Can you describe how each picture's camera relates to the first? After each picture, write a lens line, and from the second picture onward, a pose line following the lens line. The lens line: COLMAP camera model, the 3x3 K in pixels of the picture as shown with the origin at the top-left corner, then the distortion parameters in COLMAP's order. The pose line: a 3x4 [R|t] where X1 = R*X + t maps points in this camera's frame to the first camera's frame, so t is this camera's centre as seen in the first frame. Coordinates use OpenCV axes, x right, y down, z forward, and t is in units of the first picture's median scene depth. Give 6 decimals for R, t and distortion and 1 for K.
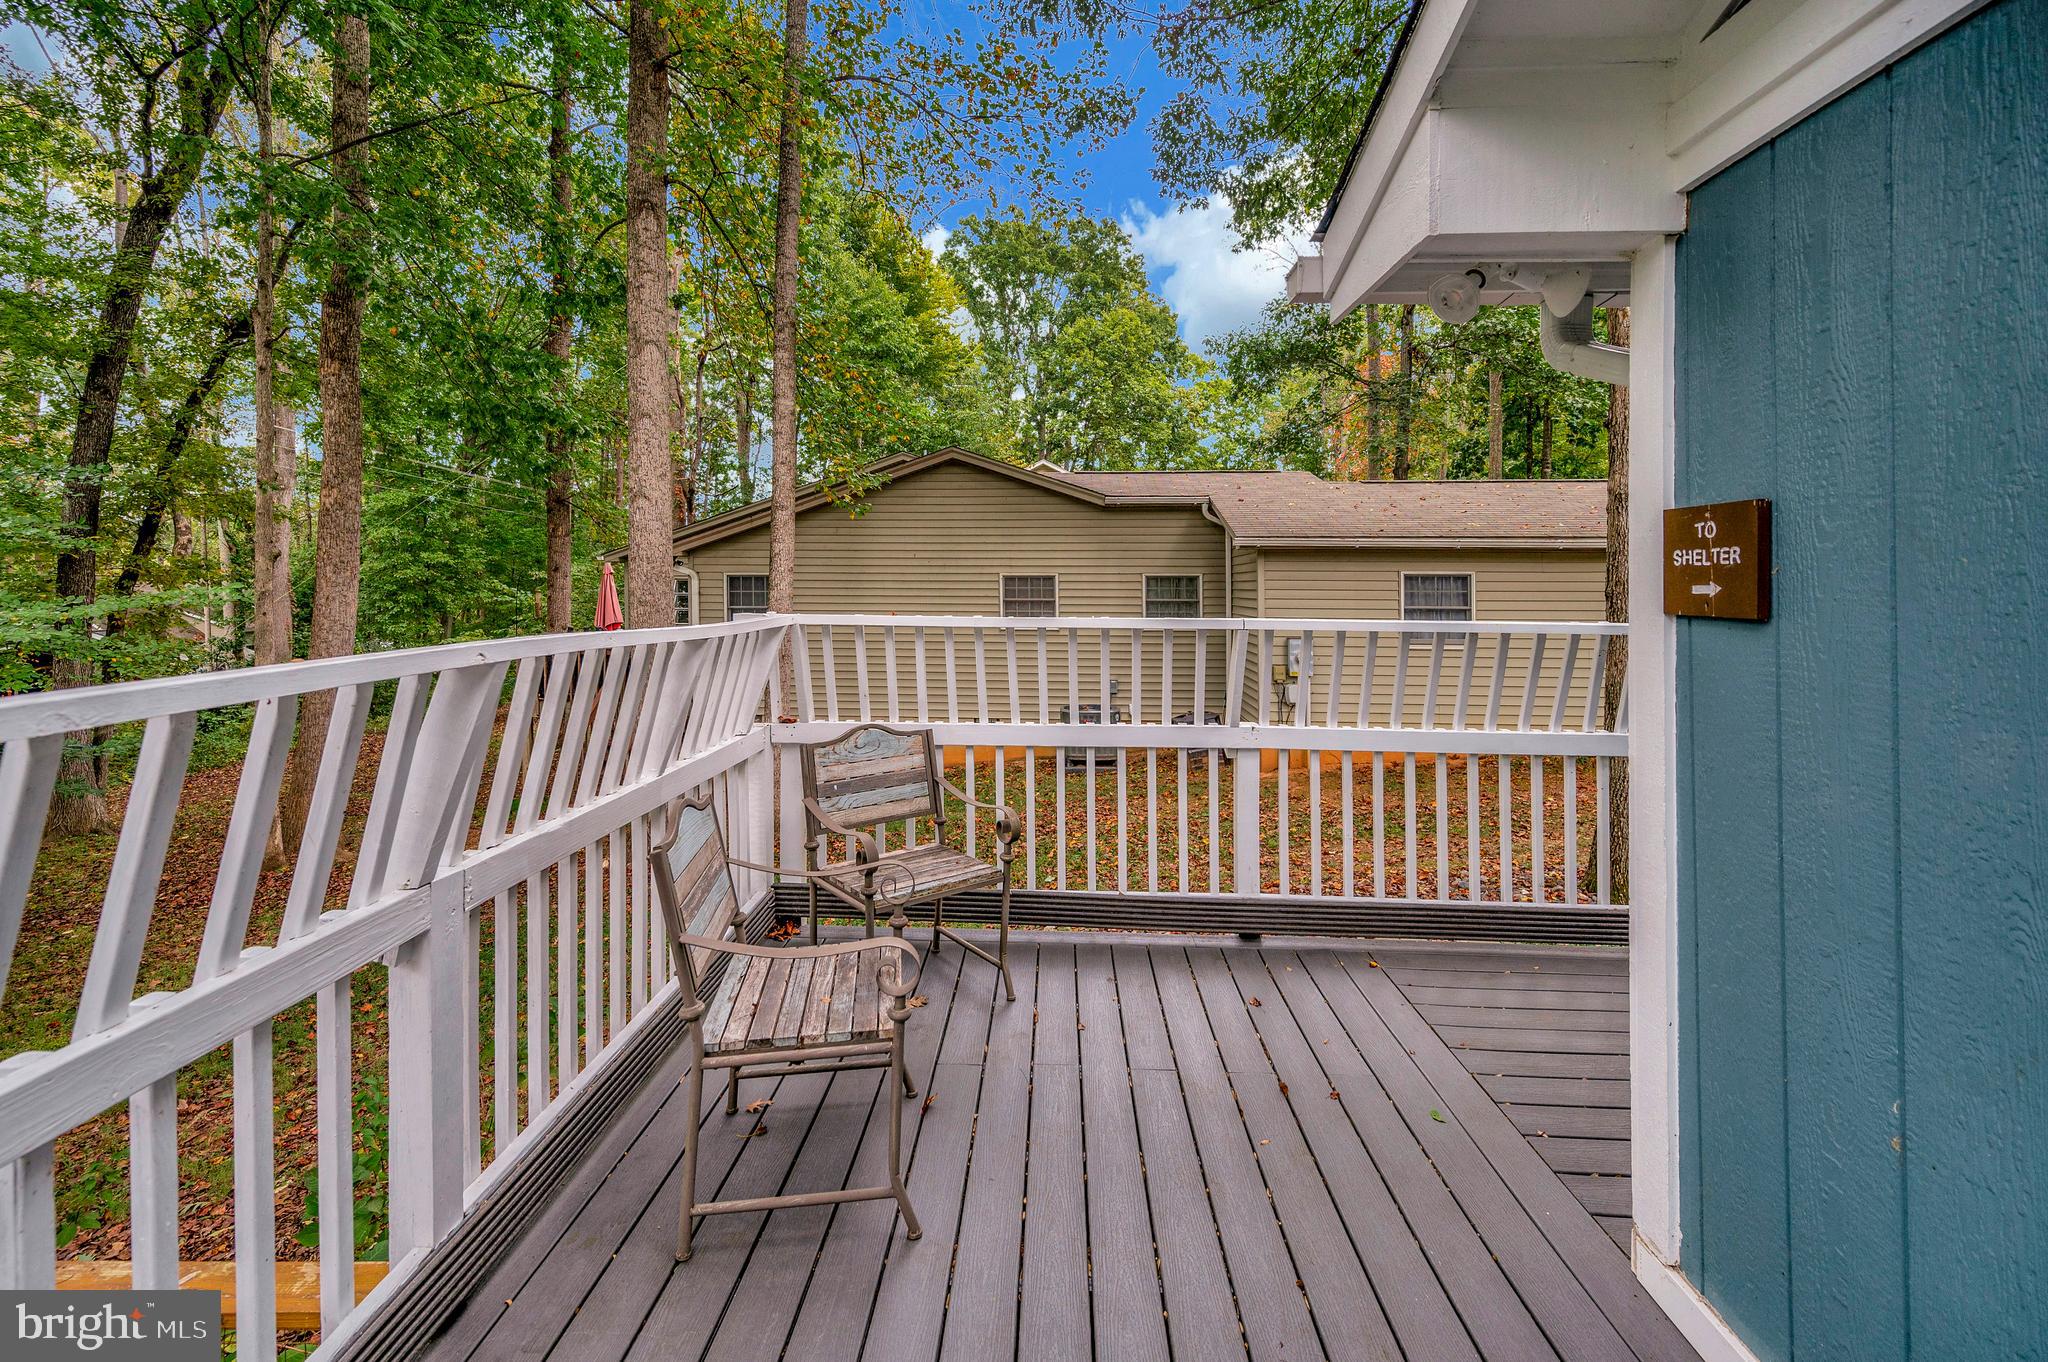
lens RADIAL K [[878.5, 0, 1015.0], [0, 878.5, 583.5], [0, 0, 1]] dist [0.000954, -0.000080]
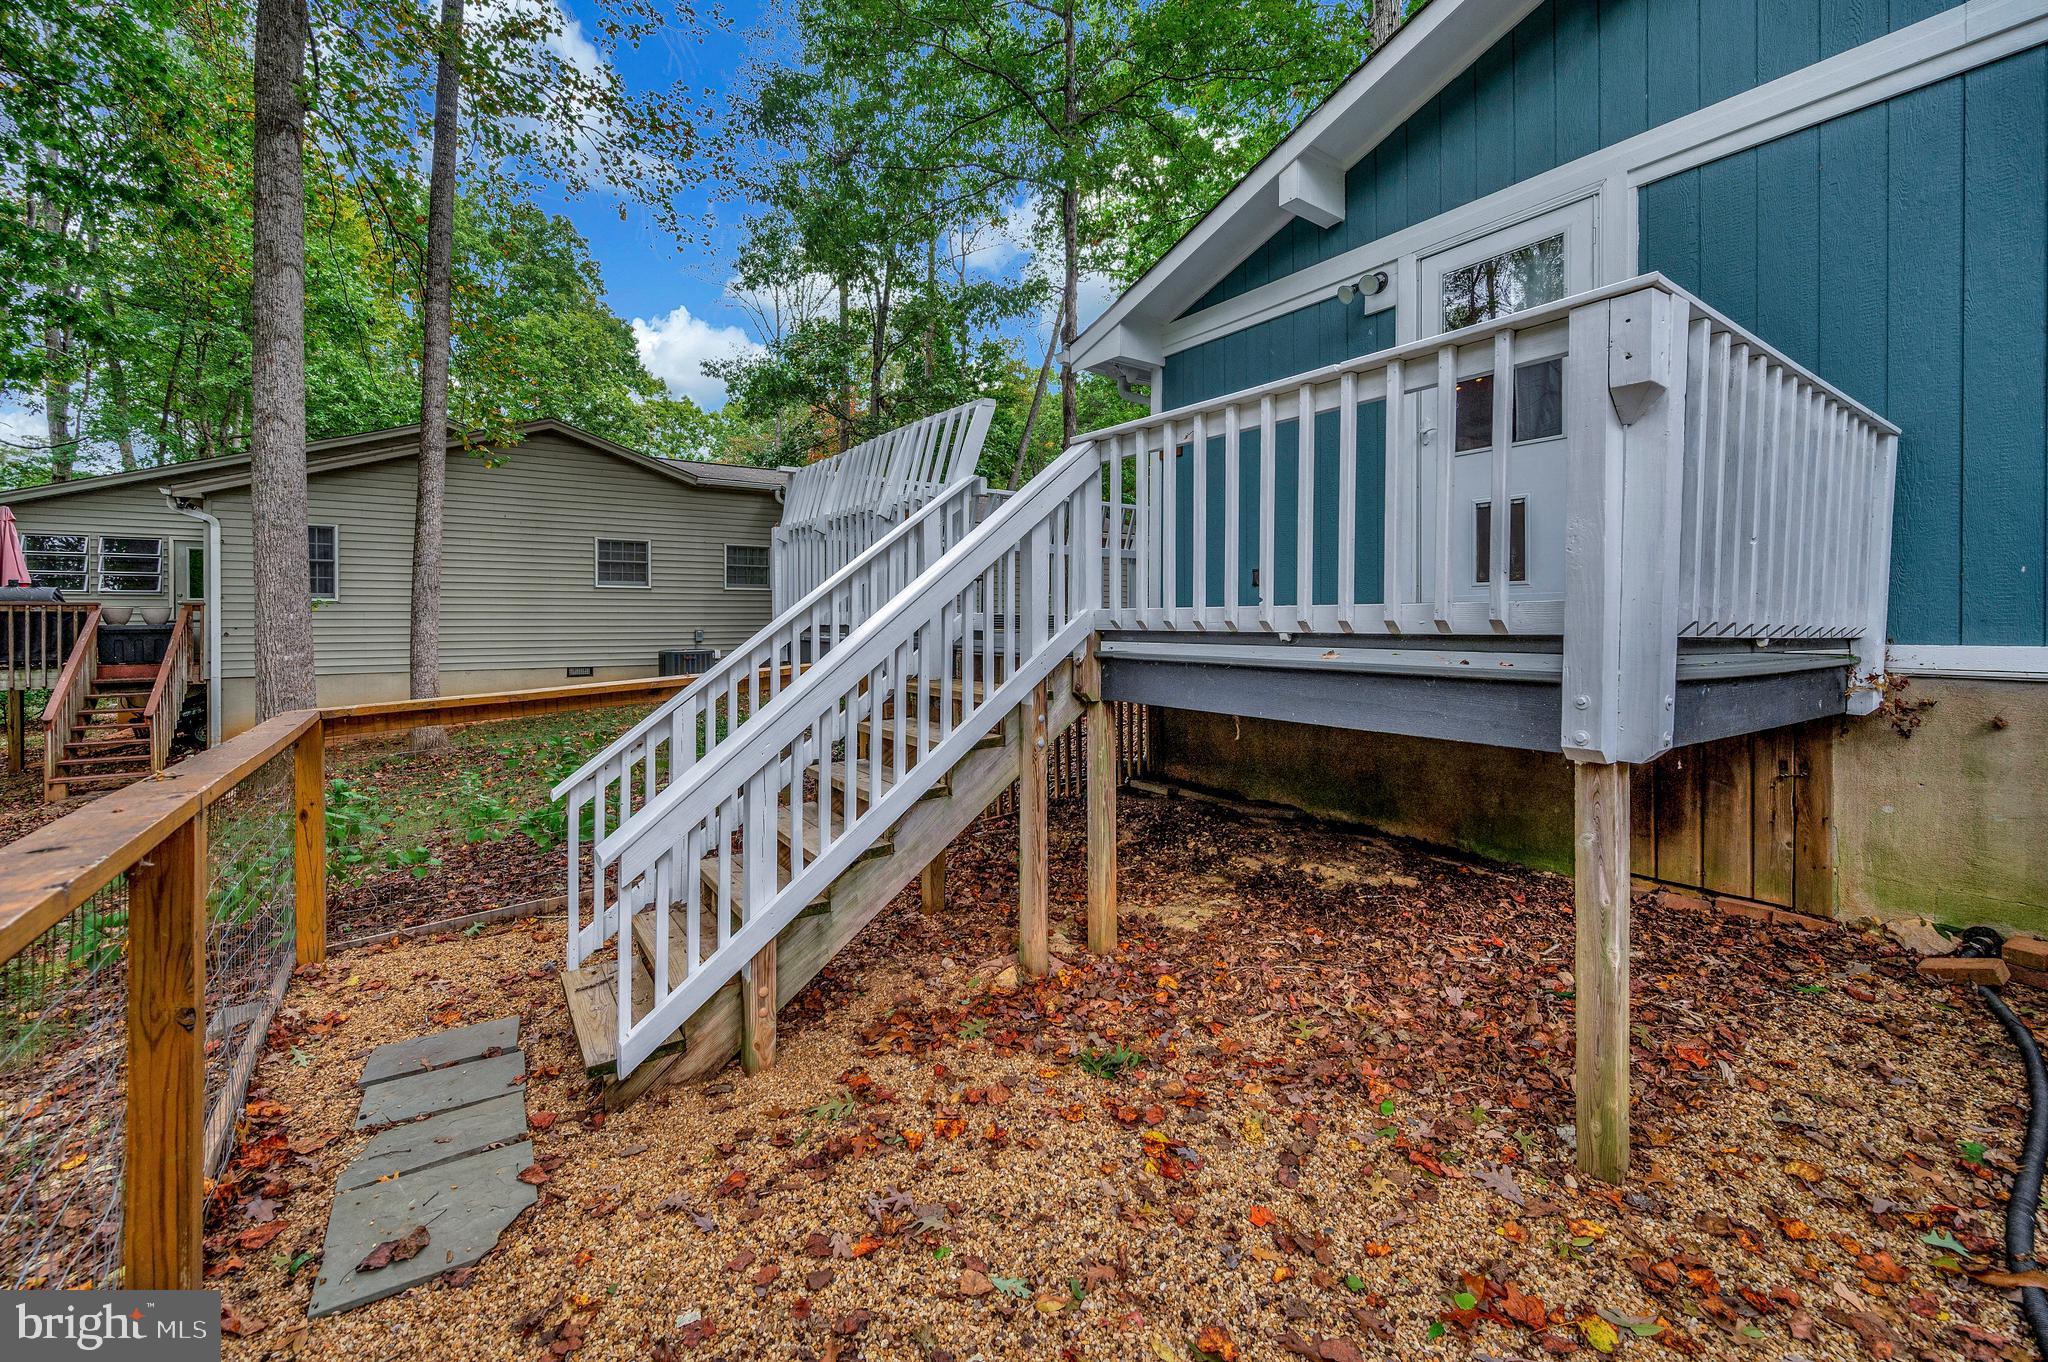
lens RADIAL K [[878.5, 0, 1019.2], [0, 878.5, 636.4], [0, 0, 1]] dist [0.000954, -0.000080]
pose [[0.783026, -0.008705, 0.621928, -0.281938], [0.000089, 0.999904, 0.013883, 0.096112], [-0.621989, -0.010815, 0.782951, -0.215837]]
